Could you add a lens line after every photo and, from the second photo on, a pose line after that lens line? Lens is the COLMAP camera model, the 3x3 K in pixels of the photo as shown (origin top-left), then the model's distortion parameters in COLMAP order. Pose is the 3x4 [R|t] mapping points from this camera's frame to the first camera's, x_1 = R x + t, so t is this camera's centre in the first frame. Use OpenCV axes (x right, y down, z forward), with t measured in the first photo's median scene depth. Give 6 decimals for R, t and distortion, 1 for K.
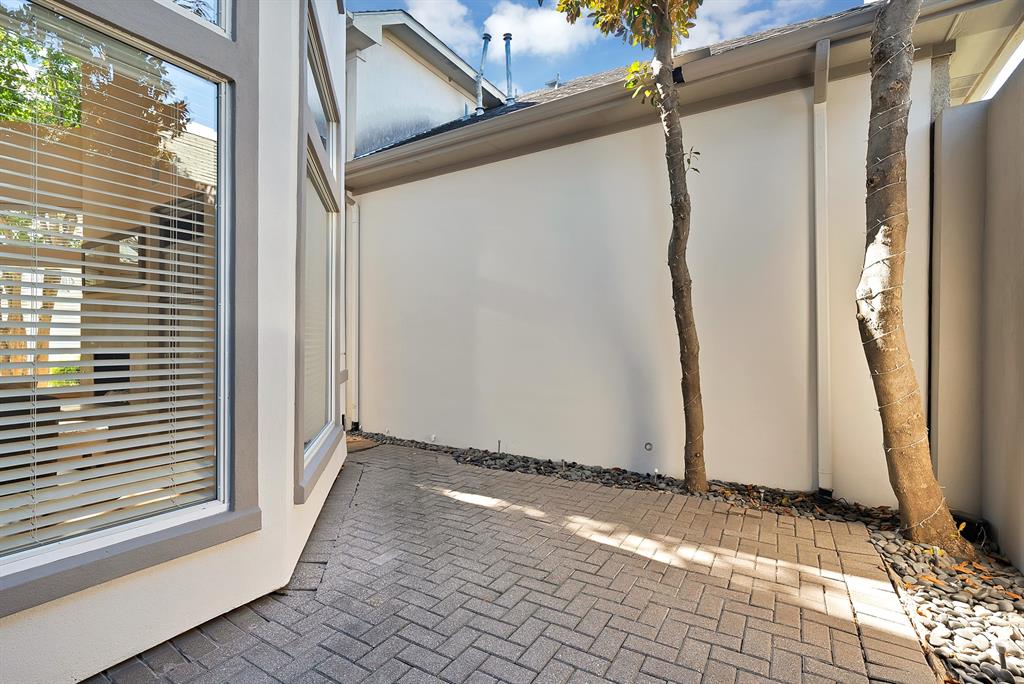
lens RADIAL K [[473.2, 0, 512.0], [0, 473.2, 342.0], [0, 0, 1]] dist [0.002251, 0.000528]
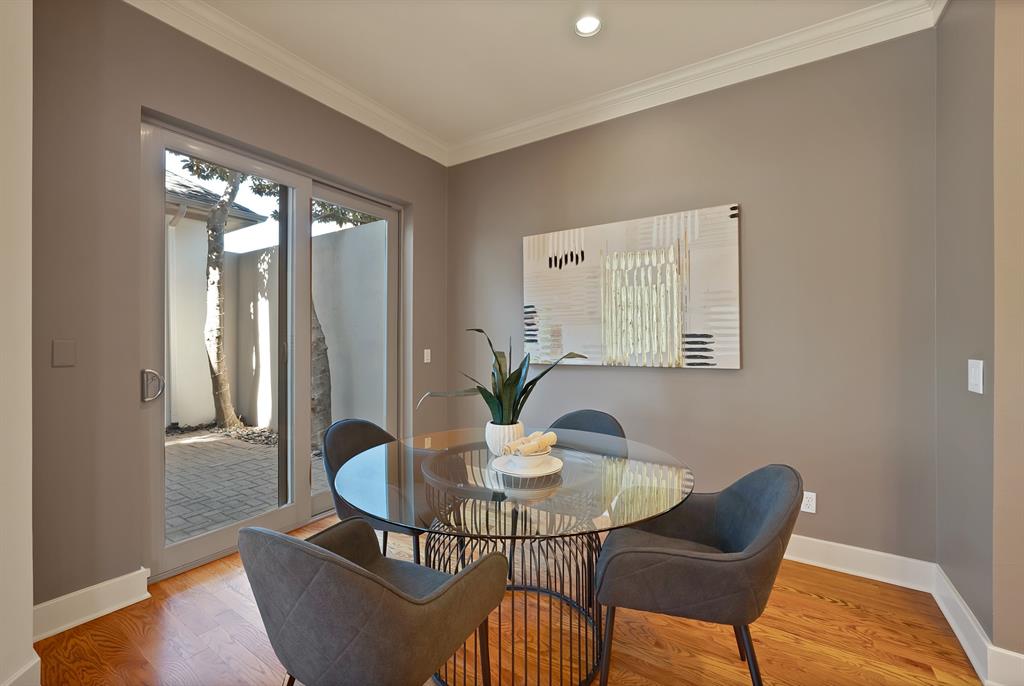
lens RADIAL K [[417.7, 0, 506.0], [0, 417.7, 336.7], [0, 0, 1]] dist [-0.003115, -0.000106]
pose [[0.031011, -0.000037, 0.999519, -1.106936], [0.000519, 1.000000, 0.000021, -0.051057], [-0.999519, 0.000518, 0.031011, -0.462559]]
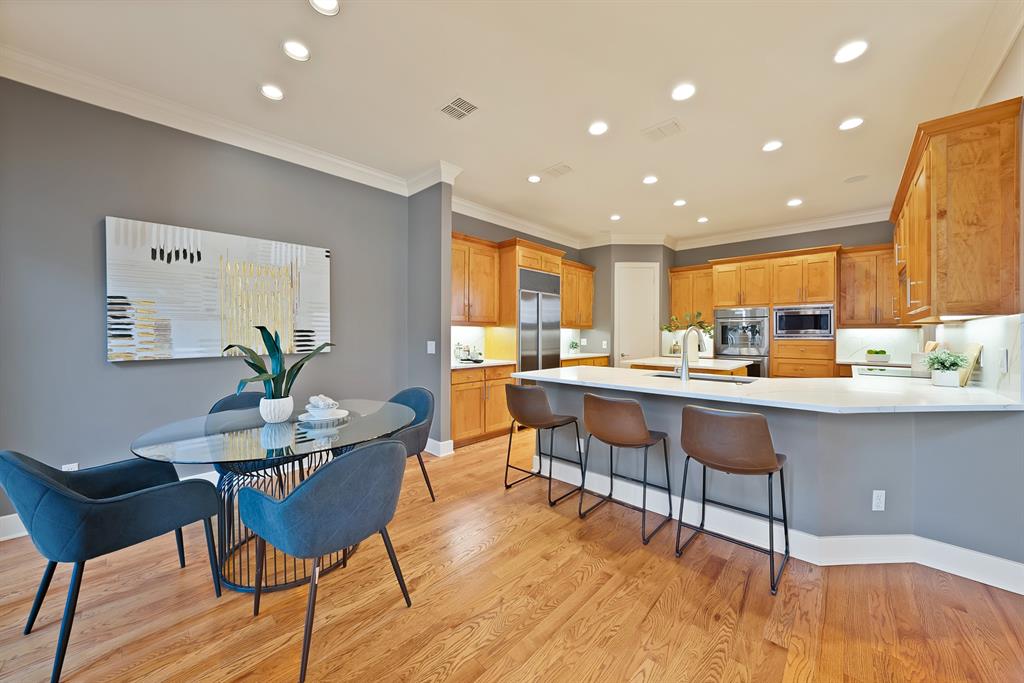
lens RADIAL K [[366.4, 0, 526.1], [0, 366.4, 336.1], [0, 0, 1]] dist [-0.029785, 0.000175]
pose [[-0.983241, -0.006523, 0.182195, -1.096964], [-0.004856, 0.999942, 0.009595, -0.051793], [-0.182247, 0.008550, -0.983216, 0.110609]]
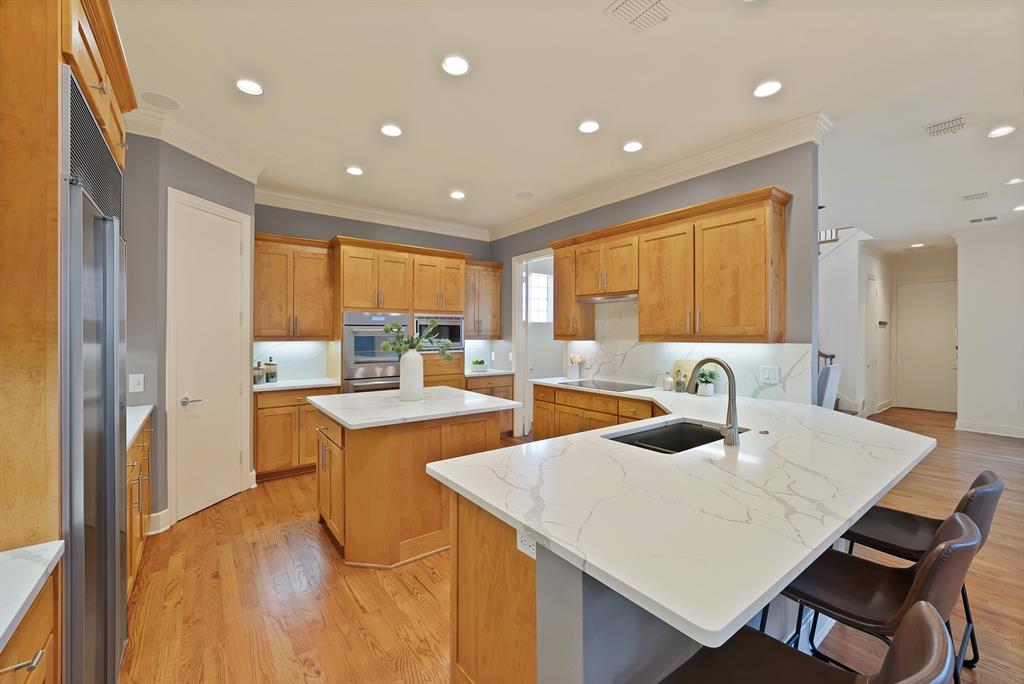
lens RADIAL K [[417.7, 0, 506.0], [0, 417.7, 335.7], [0, 0, 1]] dist [-0.003115, -0.000106]
pose [[-0.366836, -0.000706, -0.930285, -0.570805], [-0.007623, 0.999968, 0.002247, -0.103797], [0.930254, 0.007916, -0.366830, -0.905932]]
